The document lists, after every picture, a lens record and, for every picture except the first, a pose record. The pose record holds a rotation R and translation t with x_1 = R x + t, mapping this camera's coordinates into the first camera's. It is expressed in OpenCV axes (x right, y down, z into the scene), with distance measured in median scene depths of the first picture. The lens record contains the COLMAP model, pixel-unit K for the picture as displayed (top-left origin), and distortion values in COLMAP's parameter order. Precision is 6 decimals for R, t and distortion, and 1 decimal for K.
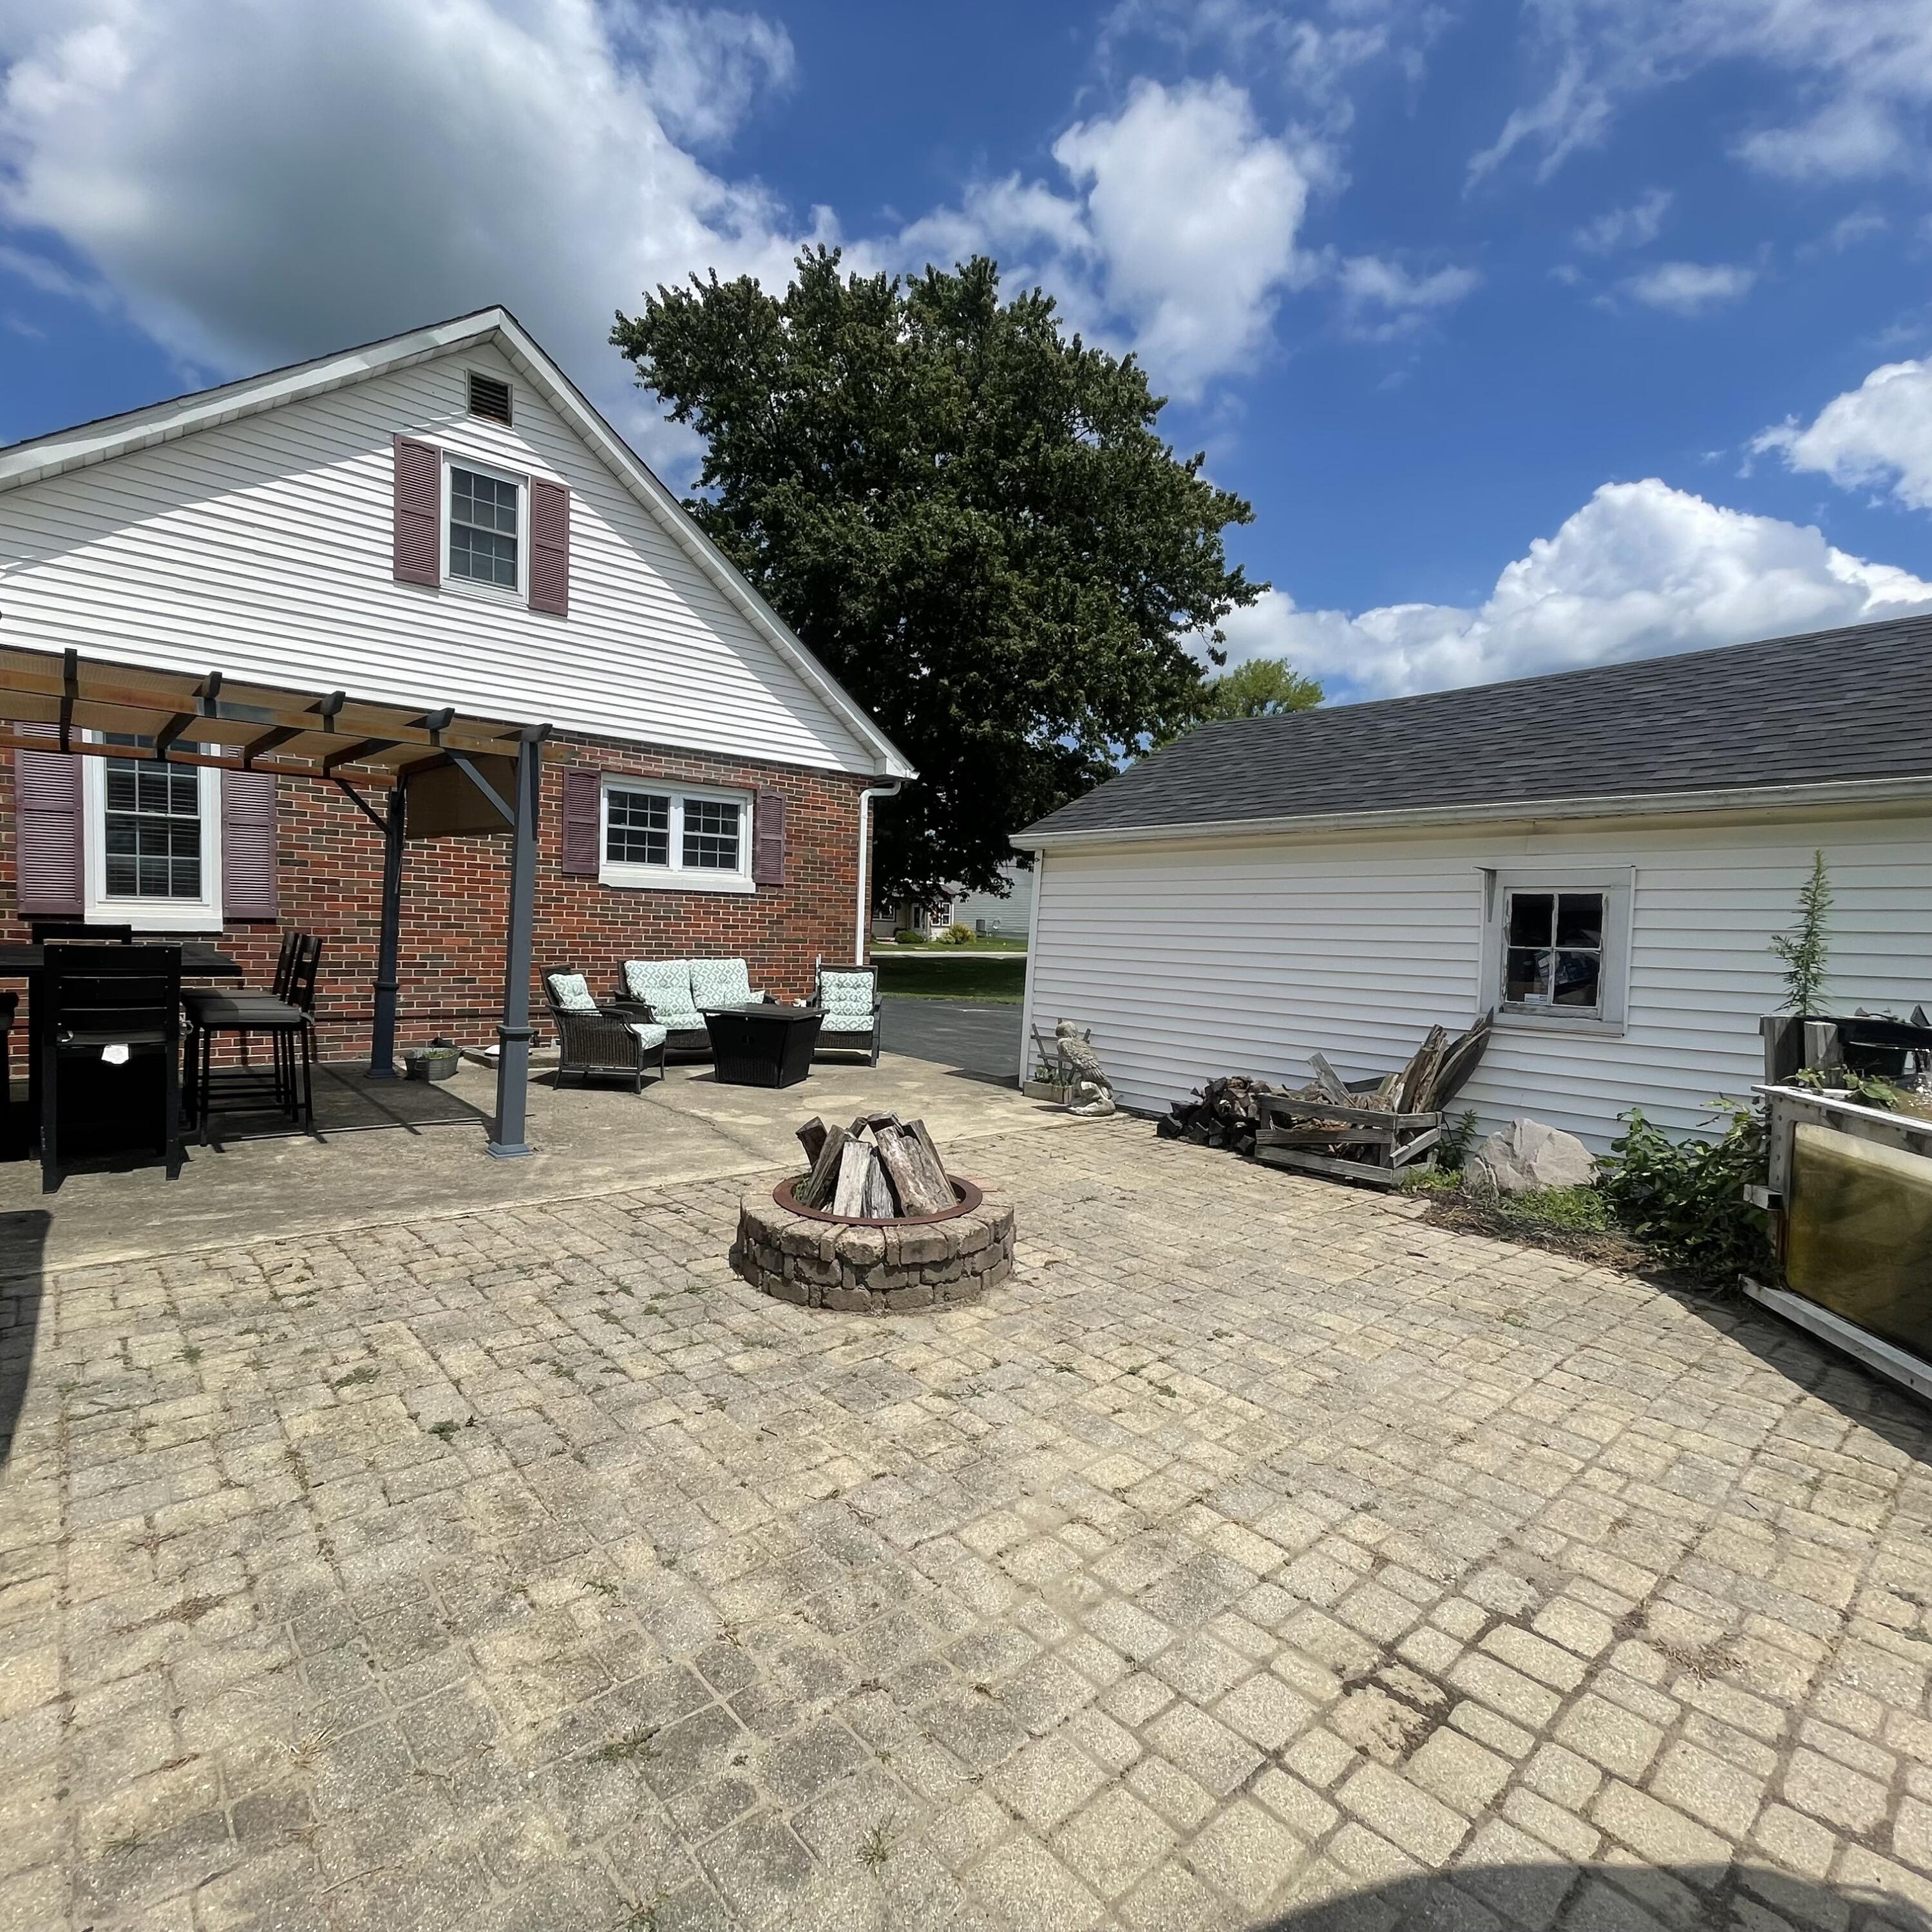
lens RADIAL K [[1034.0, 0, 953.2], [0, 1034.0, 966.4], [0, 0, 1]] dist [-0.006006, 0.003369]
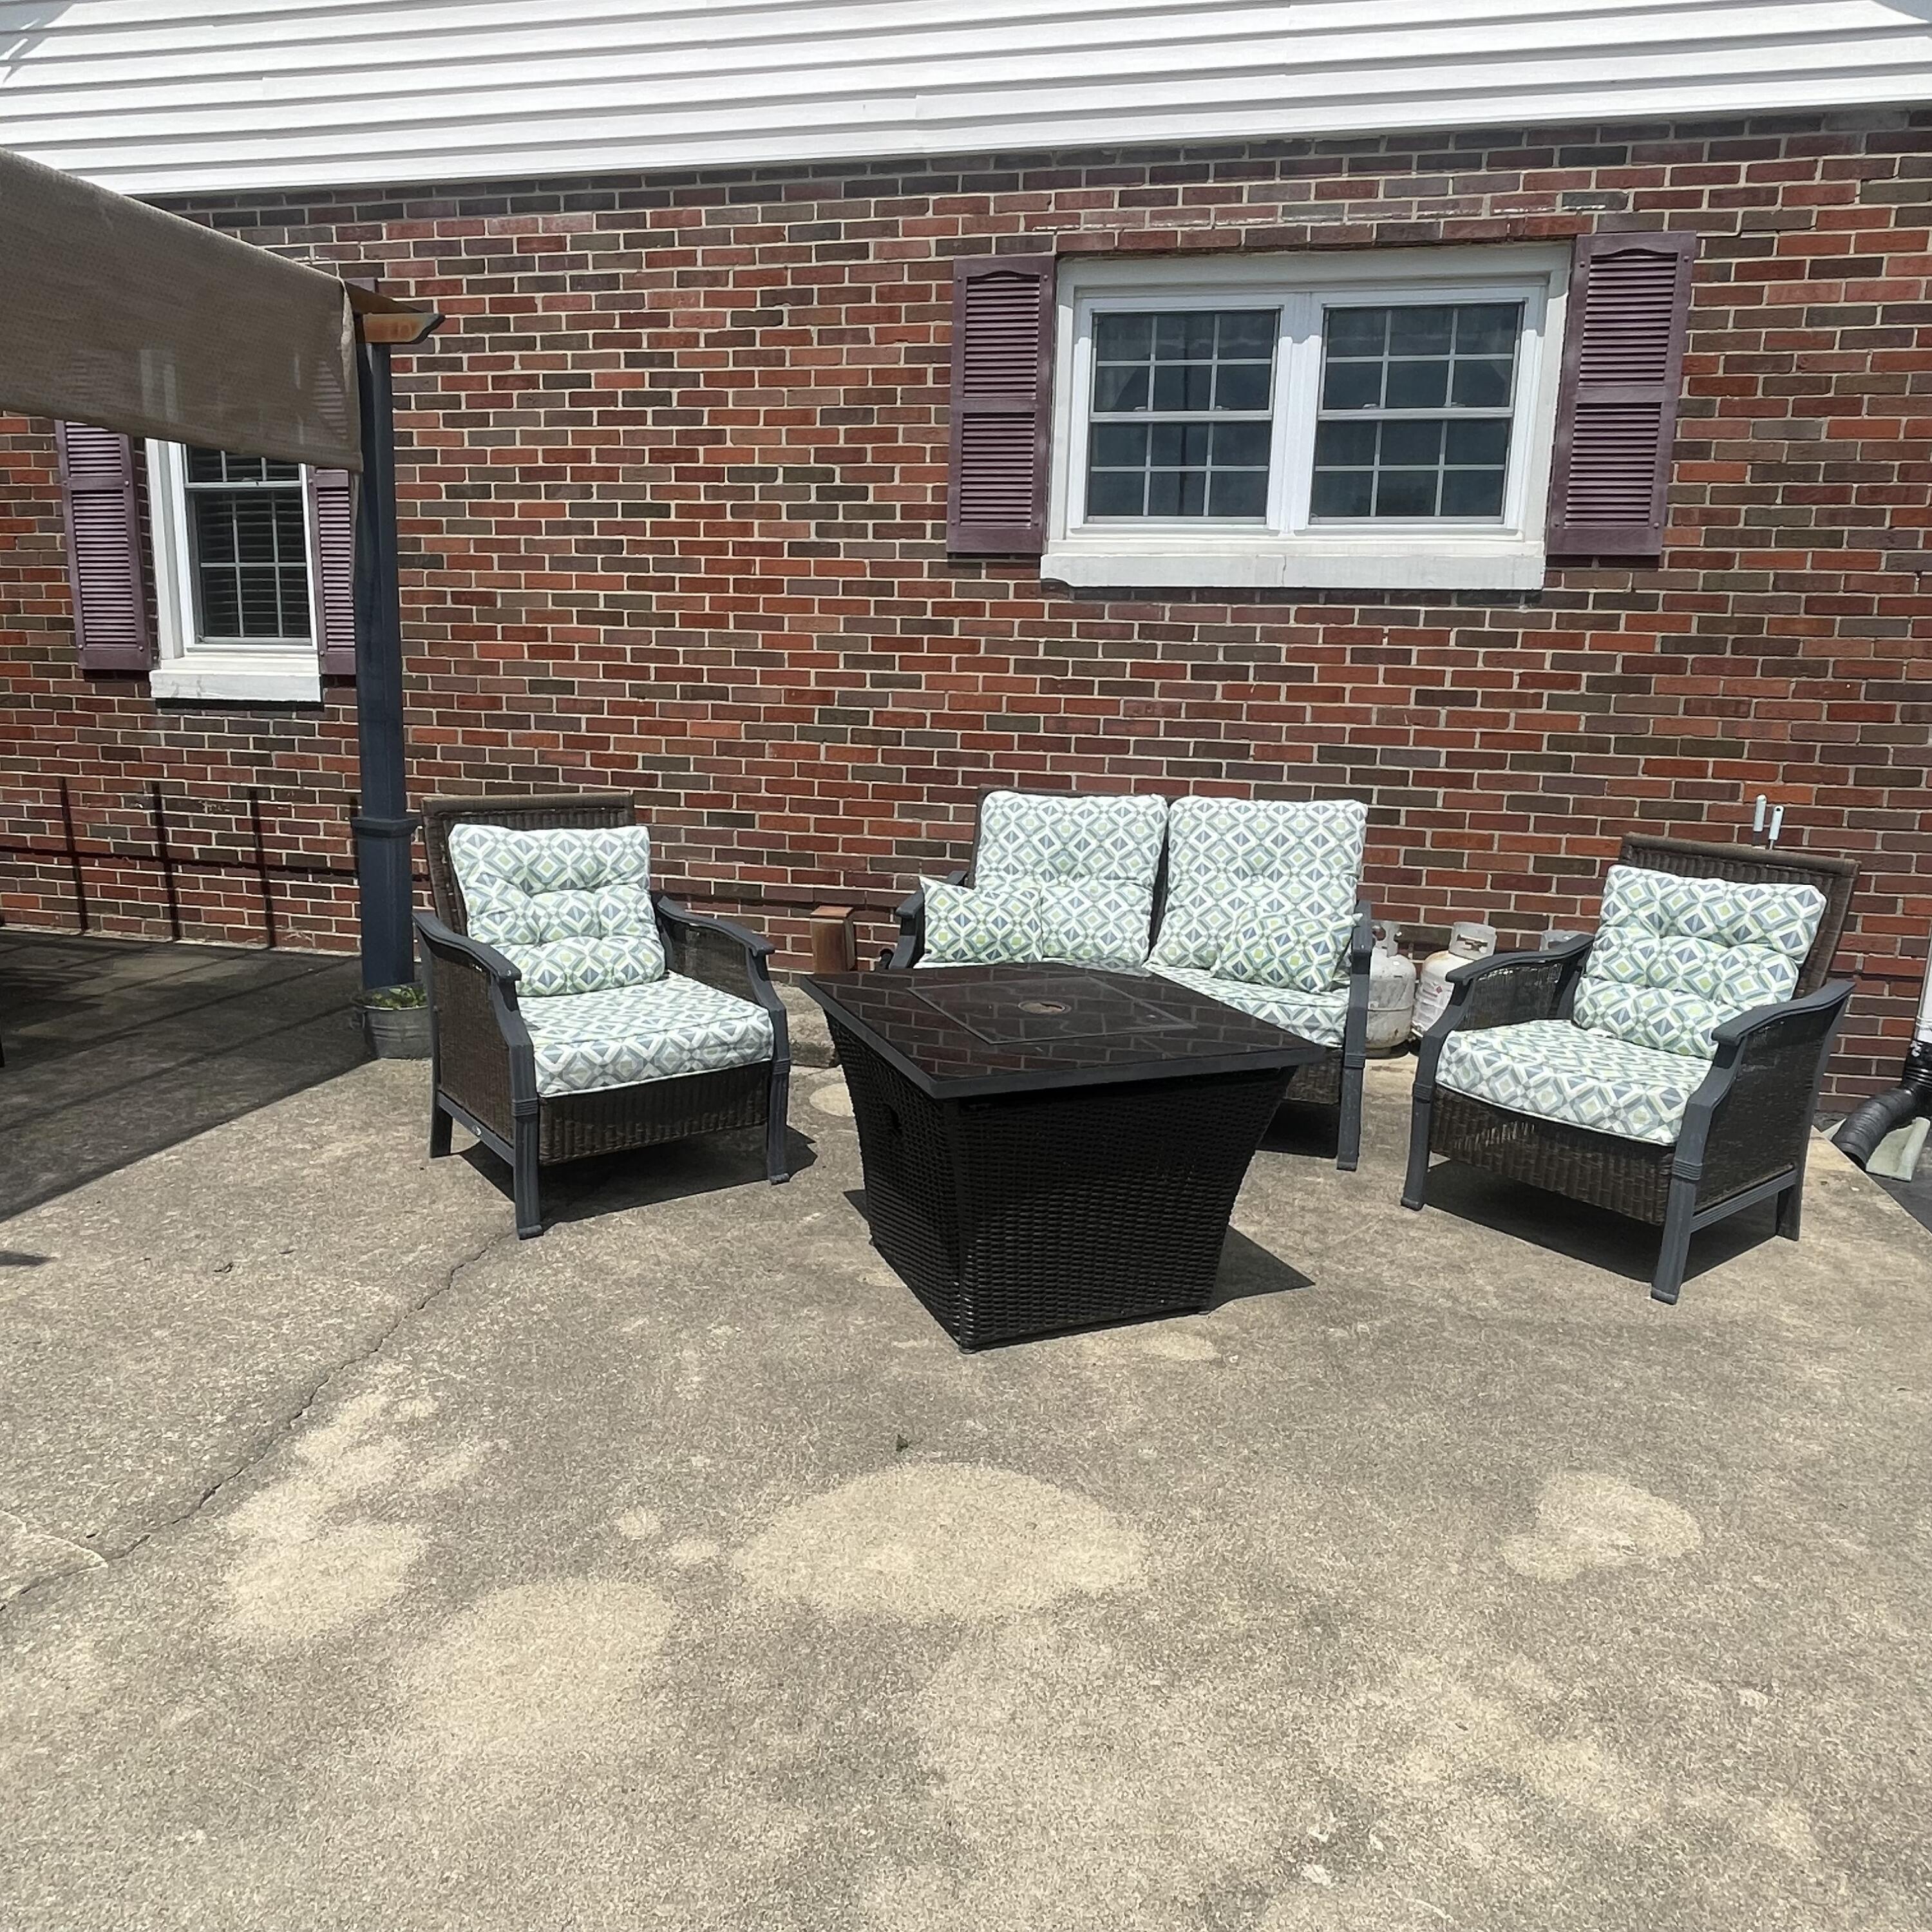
lens RADIAL K [[1430.5, 0, 962.8], [0, 1430.5, 976.5], [0, 0, 1]] dist [0.012231, -0.029125]
pose [[0.594236, 0.148492, -0.790464, 0.128061], [-0.039062, 0.986978, 0.156042, -0.031857], [0.803341, -0.061848, 0.592298, 1.173320]]
